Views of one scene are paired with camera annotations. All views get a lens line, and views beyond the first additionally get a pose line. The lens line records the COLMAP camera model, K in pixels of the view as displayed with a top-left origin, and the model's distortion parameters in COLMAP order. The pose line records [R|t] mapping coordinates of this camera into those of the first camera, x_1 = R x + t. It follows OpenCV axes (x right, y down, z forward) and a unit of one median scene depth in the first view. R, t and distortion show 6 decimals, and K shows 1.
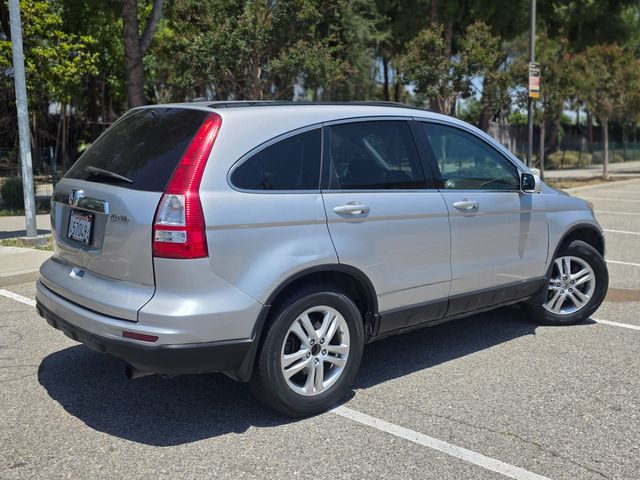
lens RADIAL K [[650.6, 0, 322.8], [0, 650.6, 234.2], [0, 0, 1]] dist [0.097758, -0.136665]
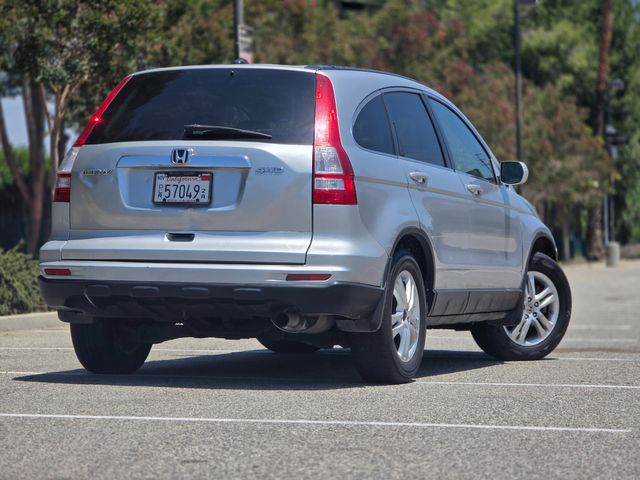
lens RADIAL K [[2150.6, 0, 320.0], [0, 2150.6, 240.0], [0, 0, 1]] dist [0.210876, 1.787927]
pose [[0.878412, 0.003921, 0.477889, -1.634205], [0.065050, 0.989679, -0.127689, 0.459904], [-0.473457, 0.143250, 0.869090, -1.733079]]
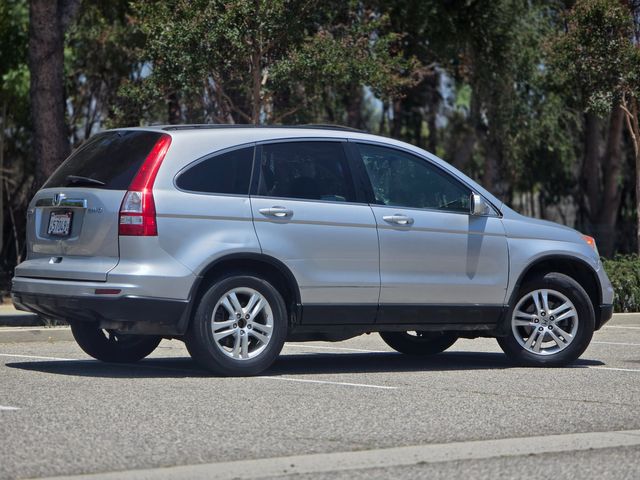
lens RADIAL K [[2150.6, 0, 320.0], [0, 2150.6, 240.0], [0, 0, 1]] dist [0.210876, 1.787927]
pose [[0.992889, 0.006400, -0.118874, 0.604233], [-0.023360, 0.989616, -0.141827, 0.581861], [0.116731, 0.143595, 0.982728, -2.934483]]
